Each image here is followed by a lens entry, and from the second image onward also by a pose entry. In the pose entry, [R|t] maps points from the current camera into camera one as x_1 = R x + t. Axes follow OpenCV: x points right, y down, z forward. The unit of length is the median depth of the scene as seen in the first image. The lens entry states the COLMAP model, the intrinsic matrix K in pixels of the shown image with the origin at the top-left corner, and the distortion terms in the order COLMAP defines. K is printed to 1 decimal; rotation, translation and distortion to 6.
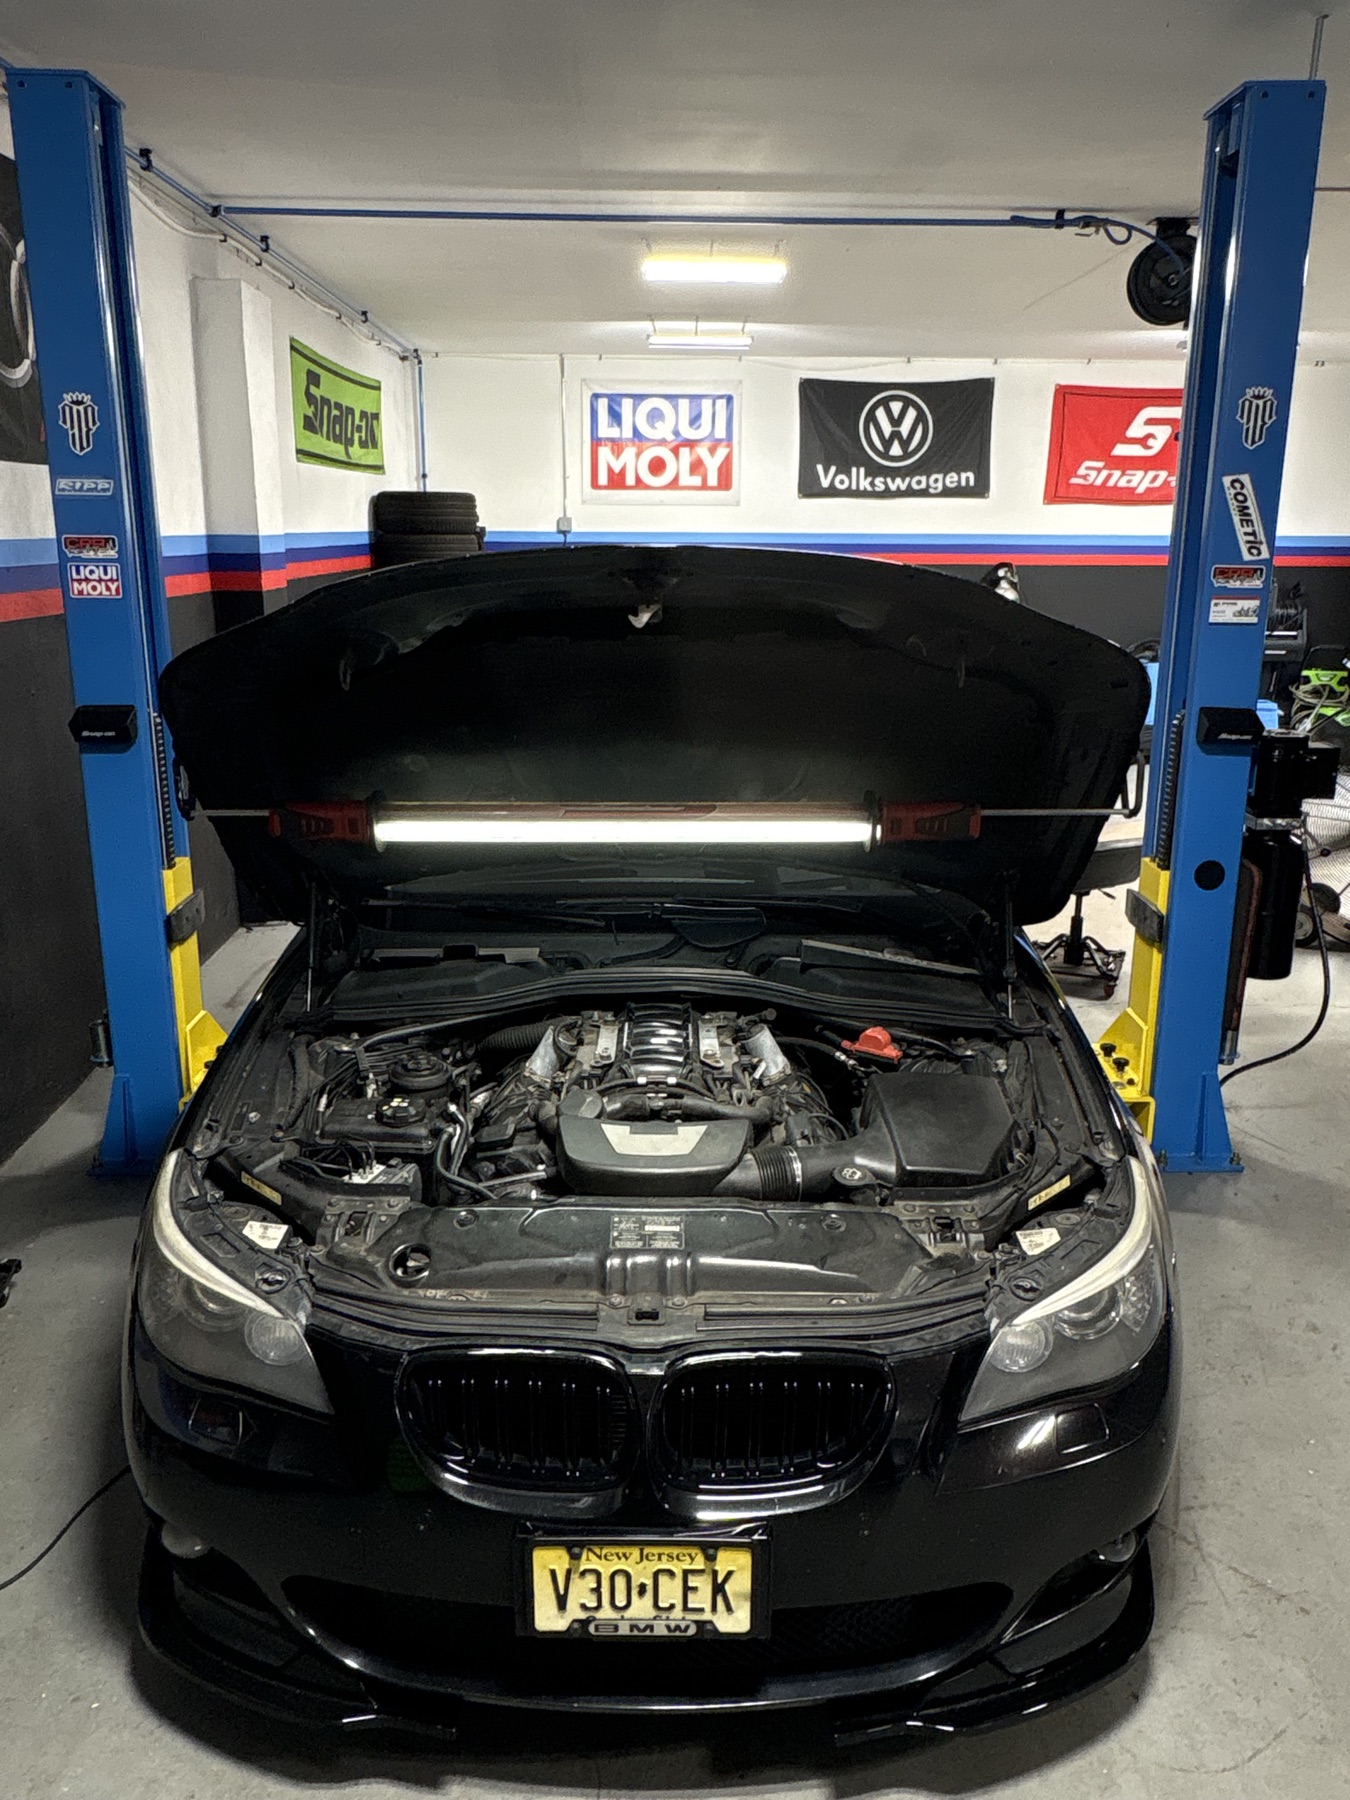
lens RADIAL K [[1380.9, 0, 675.0], [0, 1380.9, 900.0], [0, 0, 1]] dist [0.003648, 0.001404]
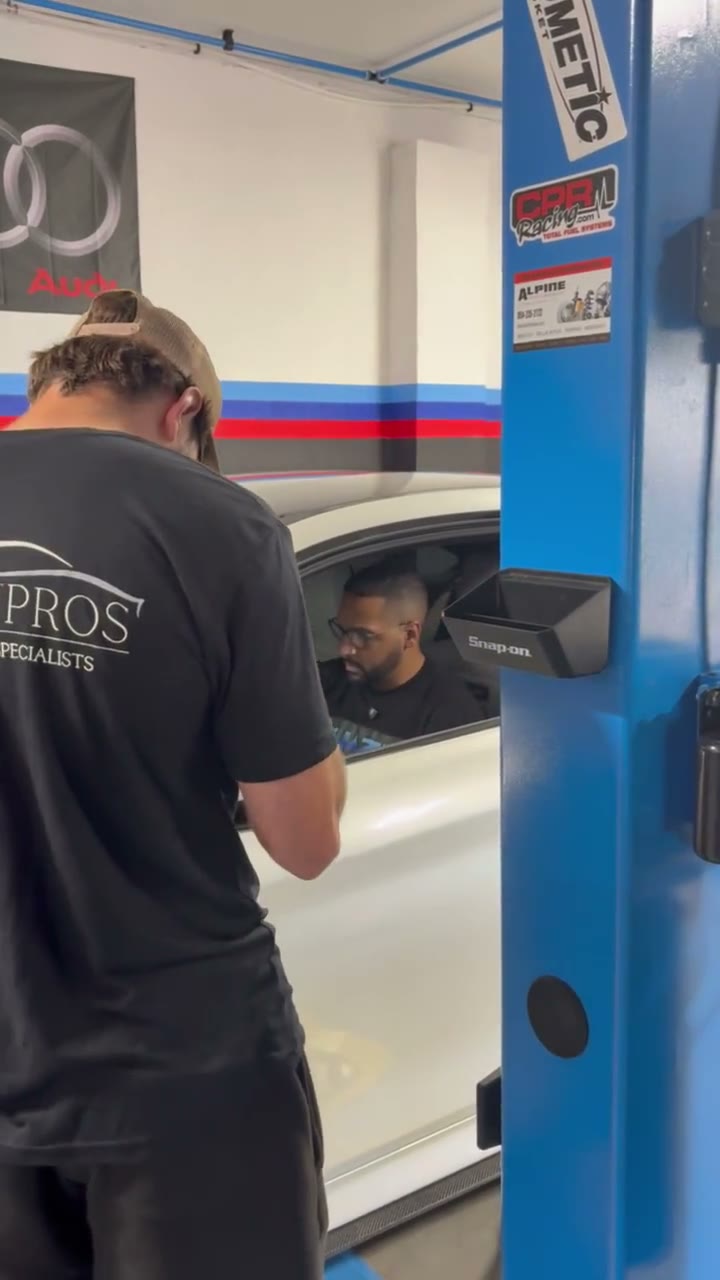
lens RADIAL K [[1151.4, 0, 360.0], [0, 1151.4, 640.0], [0, 0, 1]] dist [0.009205, 0.007666]
pose [[0.600365, 0.117512, -0.791046, 0.554184], [-0.193716, 0.981057, -0.001283, -0.101637], [0.775910, 0.154009, 0.611756, 0.705588]]
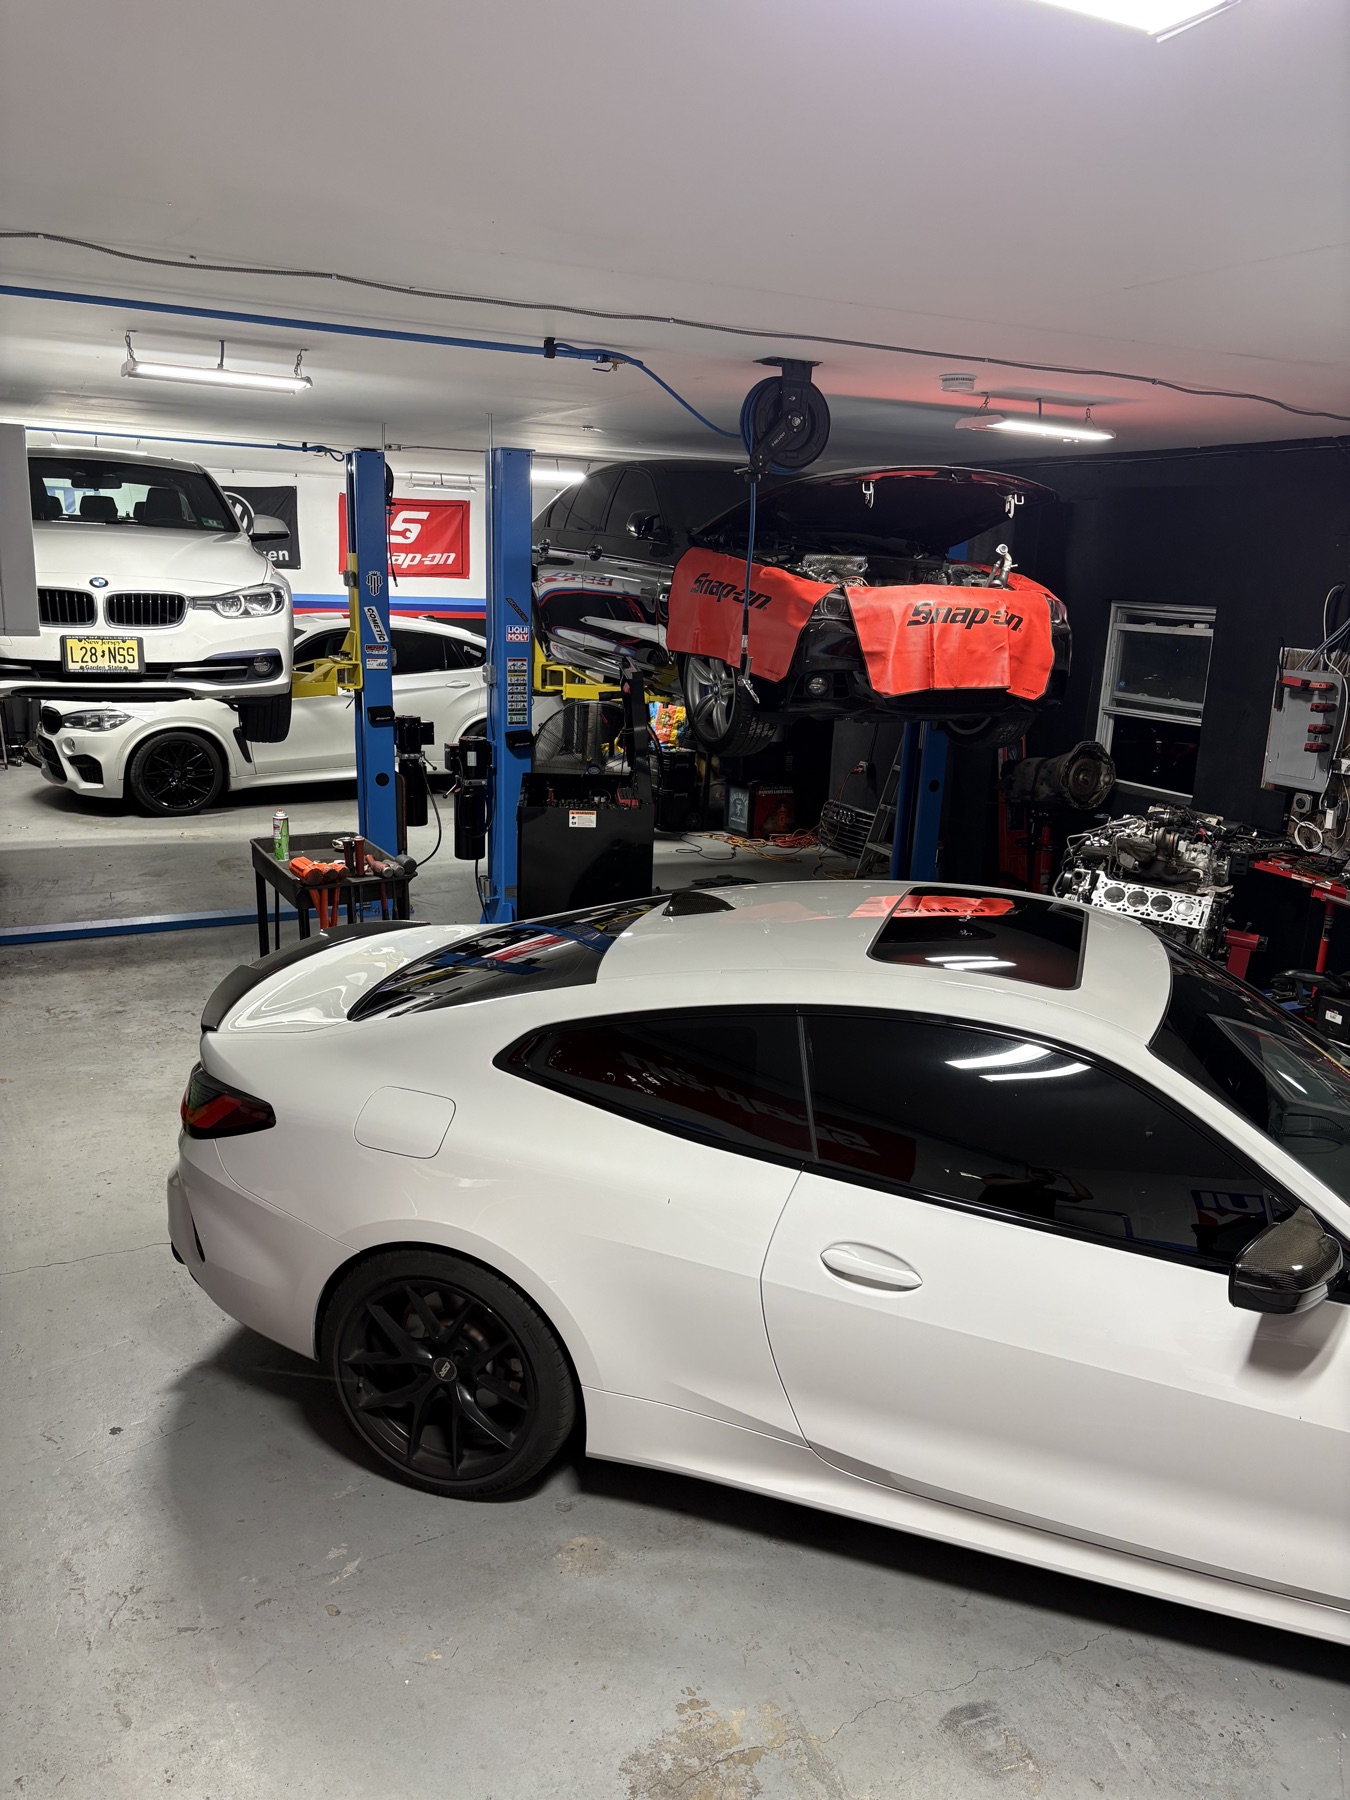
lens RADIAL K [[1317.8, 0, 675.0], [0, 1317.8, 900.0], [0, 0, 1]] dist [0.003768, -0.000045]
pose [[0.896668, -0.087002, 0.434071, -0.131158], [0.089483, 0.995879, 0.014760, 0.178949], [-0.433566, 0.025607, 0.900758, -1.085543]]
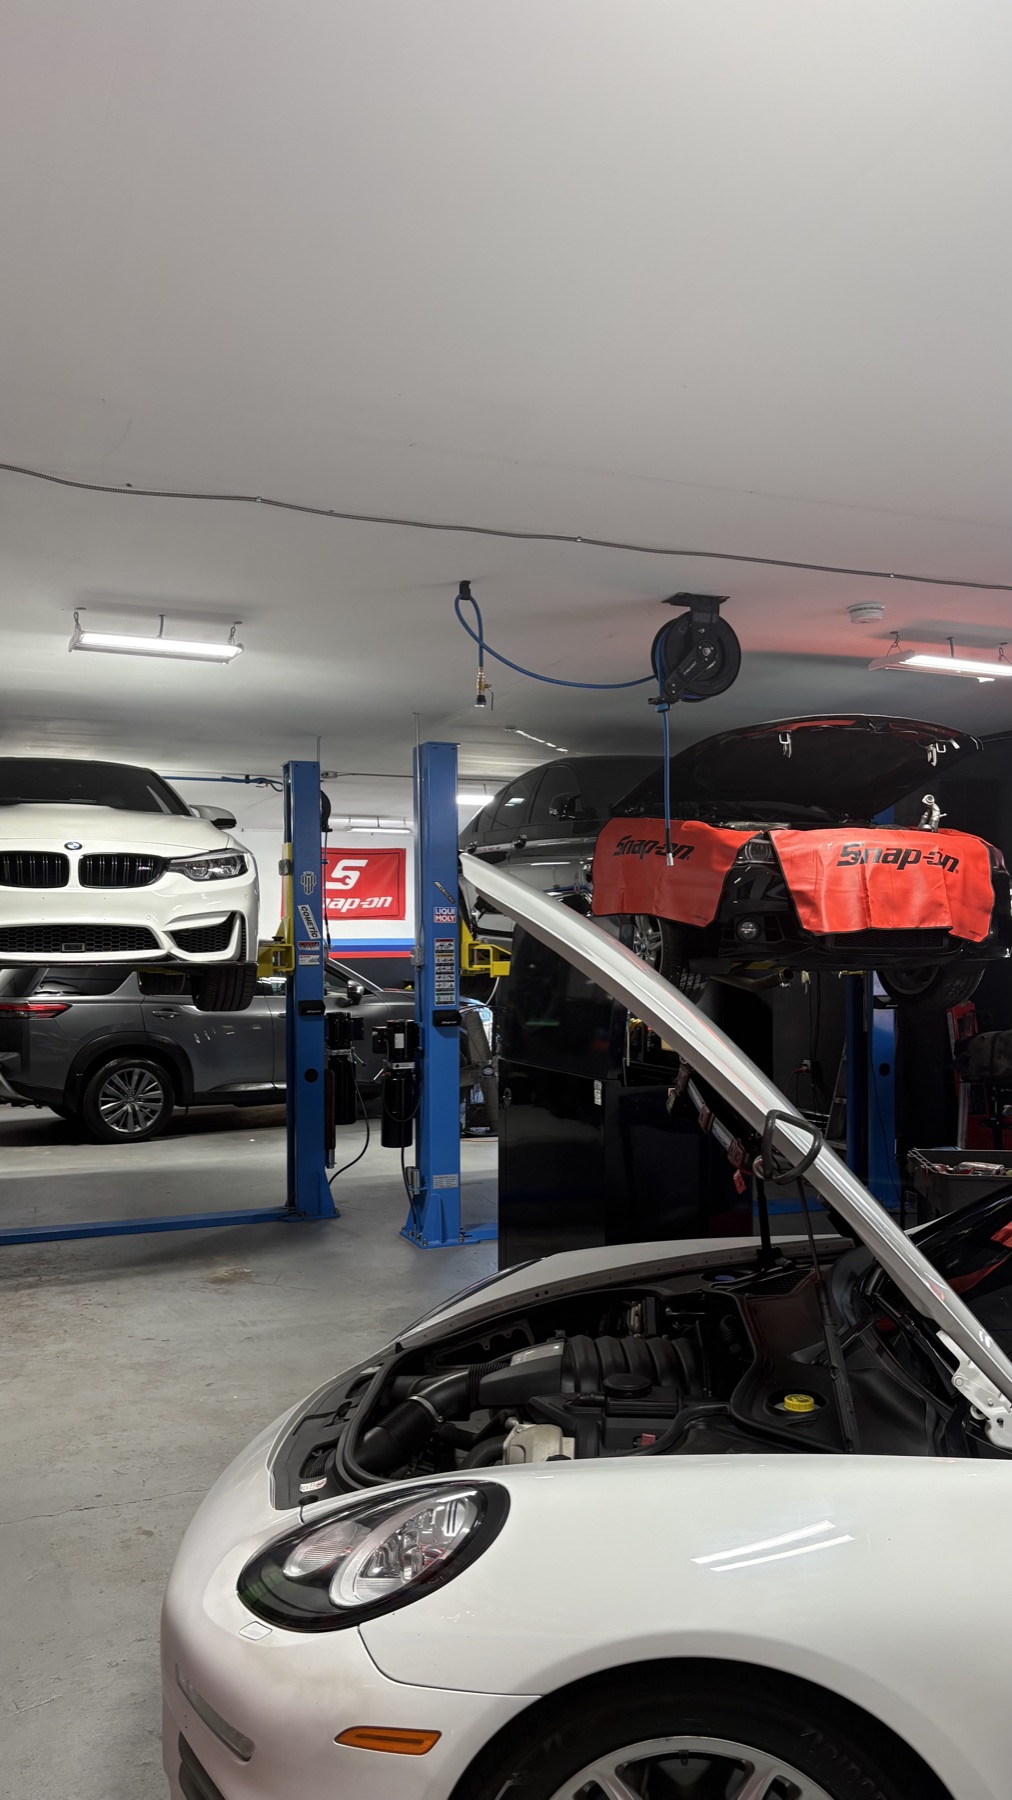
lens RADIAL K [[1305.4, 0, 506.0], [0, 1305.4, 900.0], [0, 0, 1]] dist [0.179889, -0.644233]
pose [[0.928459, -0.000292, 0.371436, -0.102985], [0.108774, 0.956372, -0.271146, 0.301657], [-0.355152, 0.292151, 0.887984, -1.019539]]
